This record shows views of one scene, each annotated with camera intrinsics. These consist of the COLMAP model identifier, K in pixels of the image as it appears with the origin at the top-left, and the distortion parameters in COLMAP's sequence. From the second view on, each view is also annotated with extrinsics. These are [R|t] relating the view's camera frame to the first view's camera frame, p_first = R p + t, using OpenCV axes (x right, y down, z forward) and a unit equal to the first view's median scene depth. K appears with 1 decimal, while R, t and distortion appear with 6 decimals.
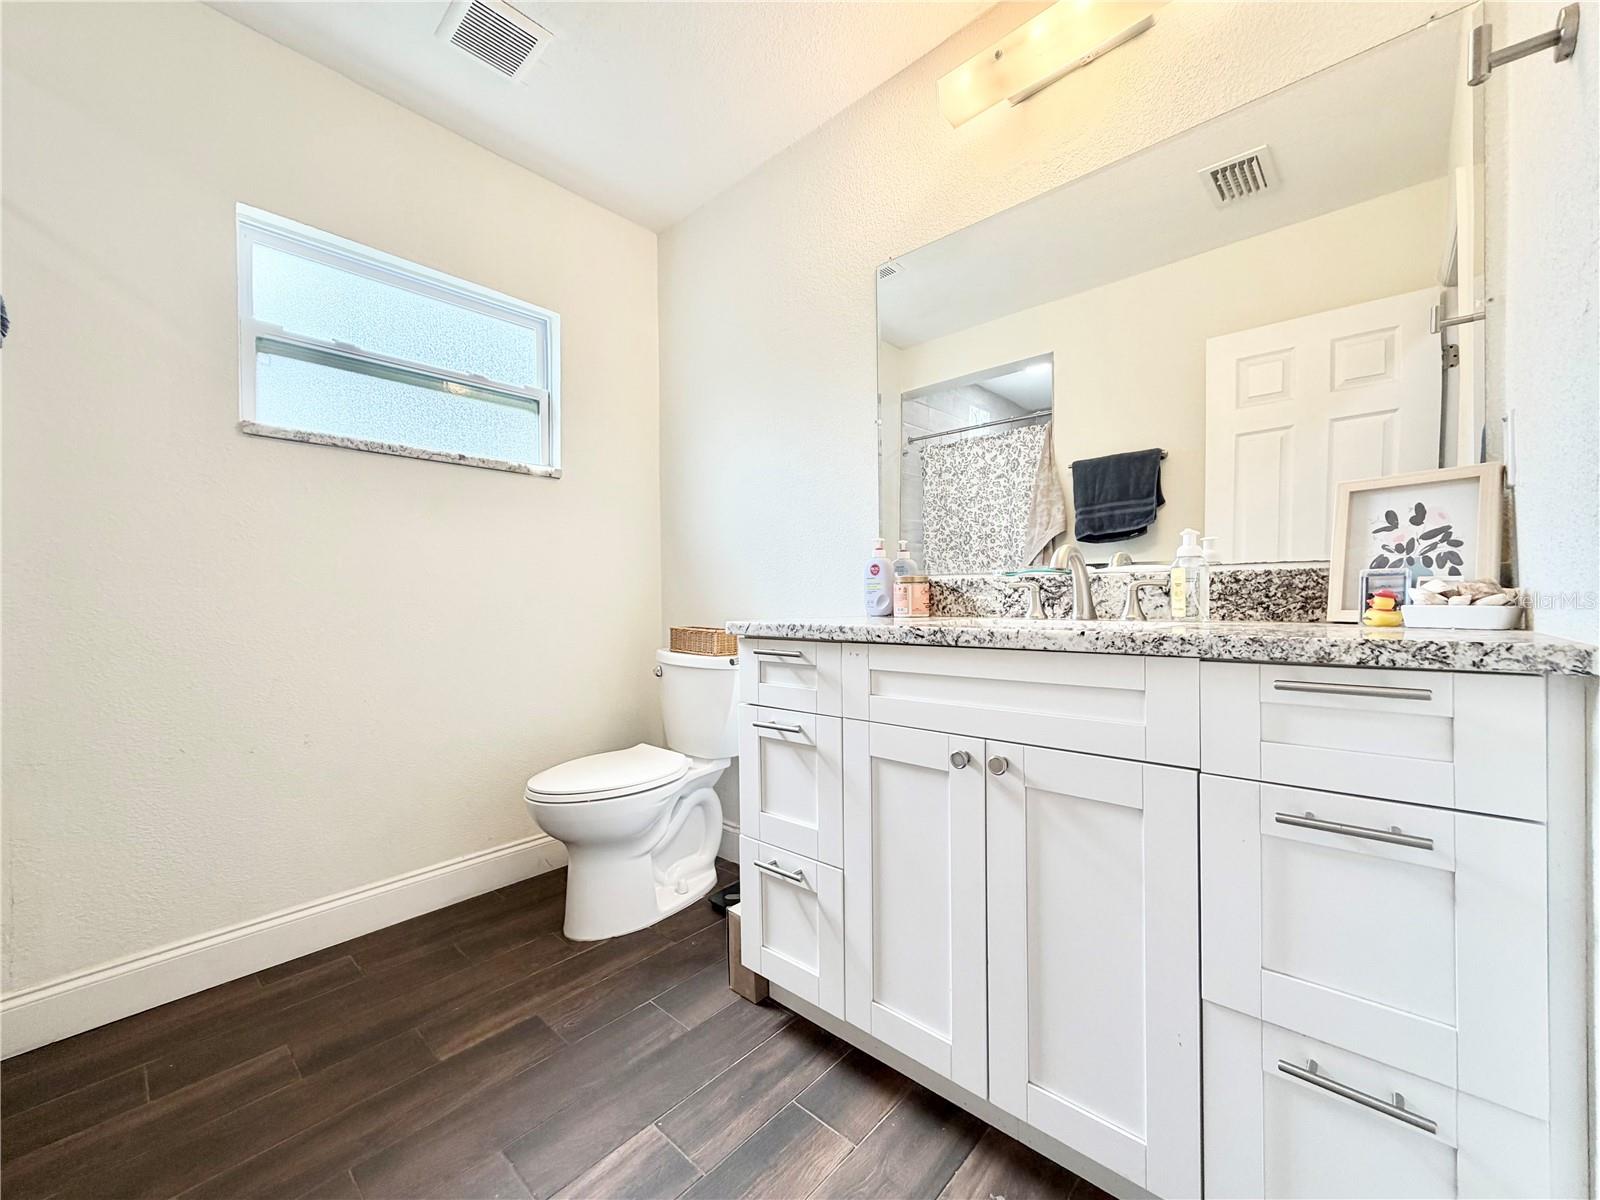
lens RADIAL K [[634.4, 0, 794.4], [0, 634.4, 601.7], [0, 0, 1]] dist [0.002184, -0.000290]
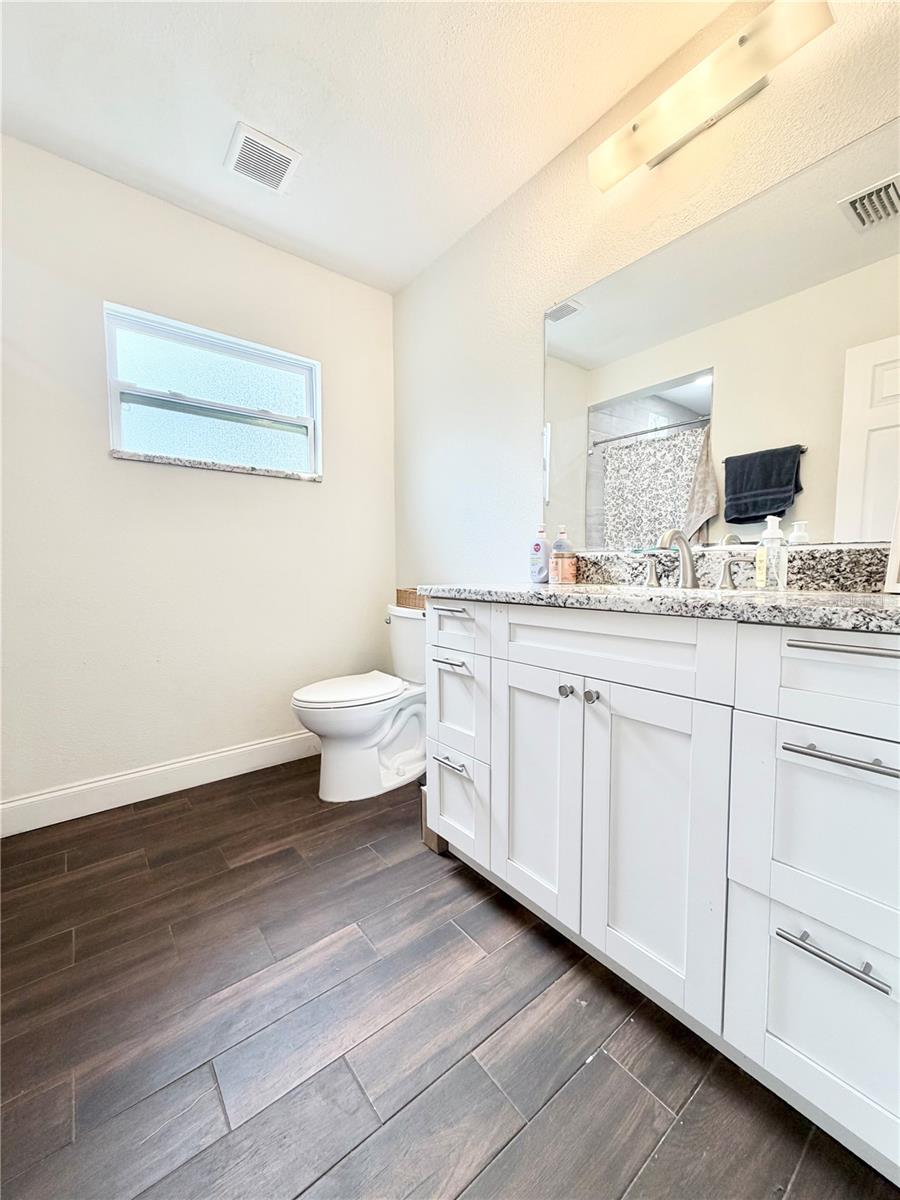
lens RADIAL K [[475.8, 0, 448.0], [0, 475.8, 596.6], [0, 0, 1]] dist [0.002184, -0.000290]
pose [[0.987513, 0.015836, -0.156738, 0.132037], [-0.006706, 0.998258, 0.058611, -0.006957], [0.157393, -0.056828, 0.985900, -0.019367]]
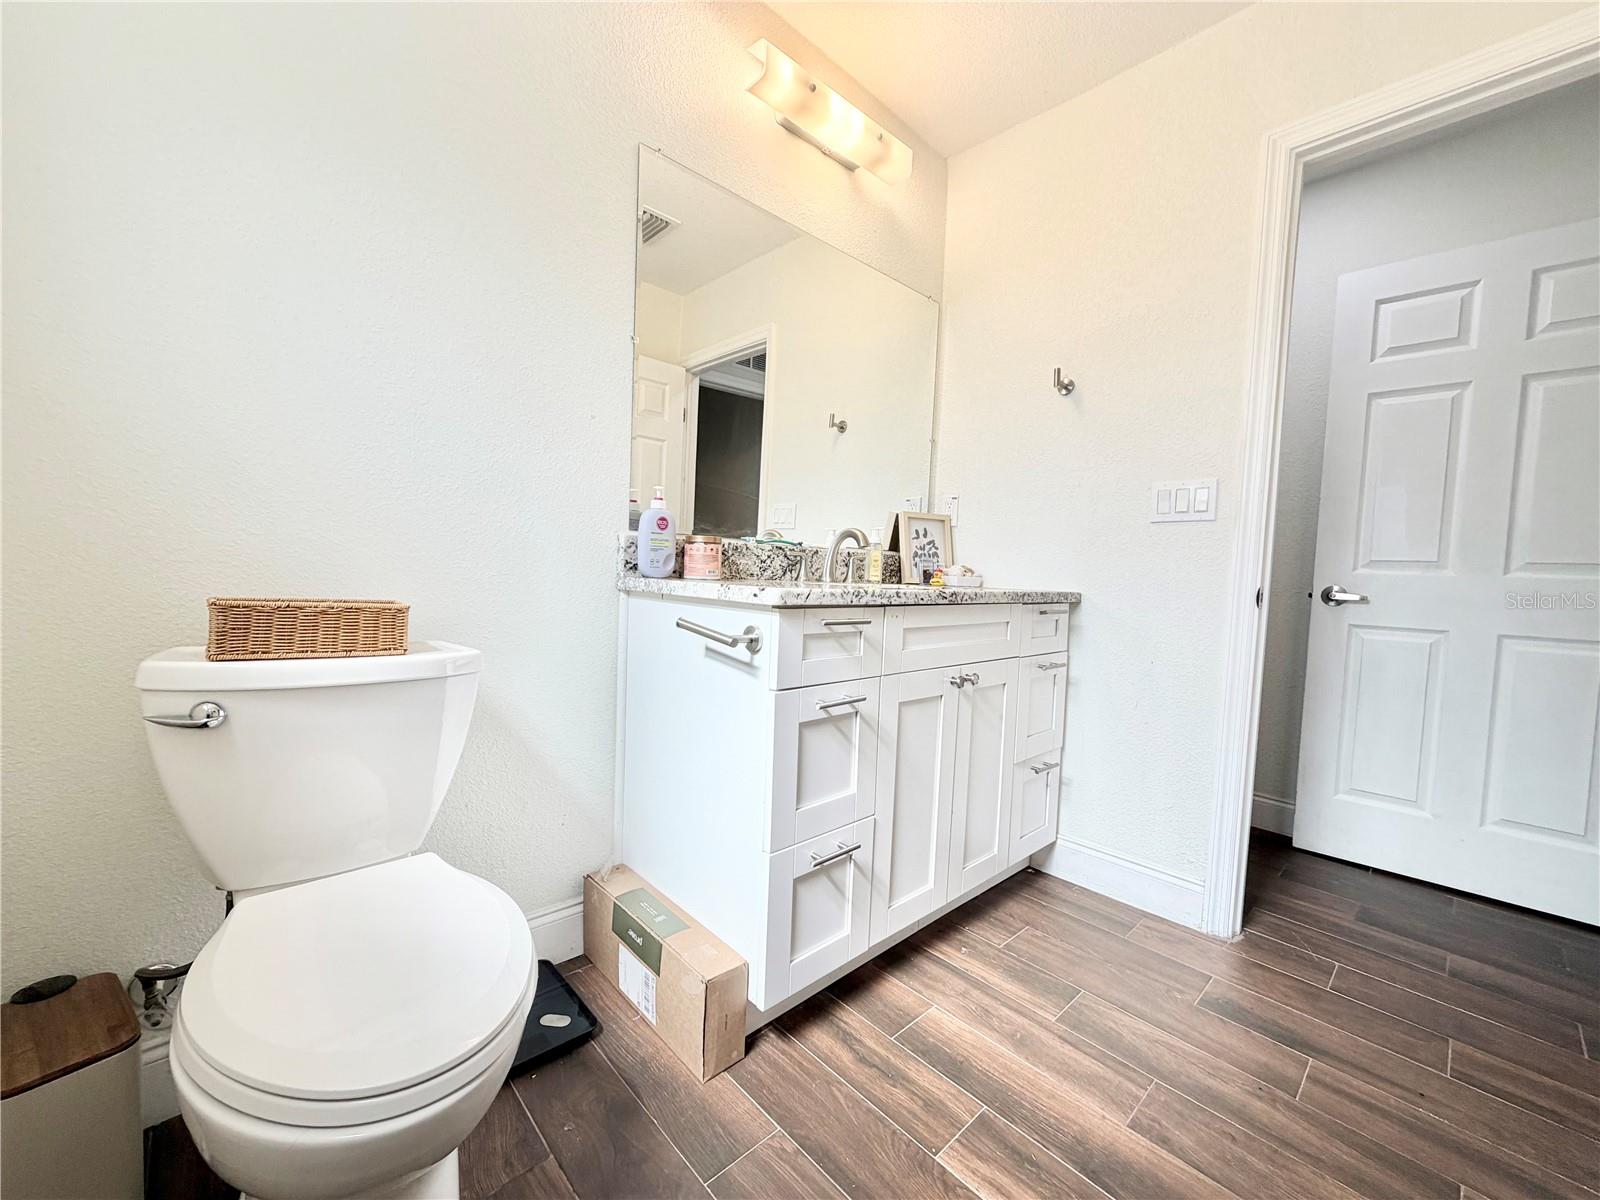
lens RADIAL K [[634.4, 0, 794.4], [0, 634.4, 601.7], [0, 0, 1]] dist [0.002184, -0.000290]
pose [[0.075919, -0.040166, 0.996305, -0.928289], [-0.037472, 0.998368, 0.043105, 0.014142], [-0.996410, -0.040606, 0.074290, 0.988820]]
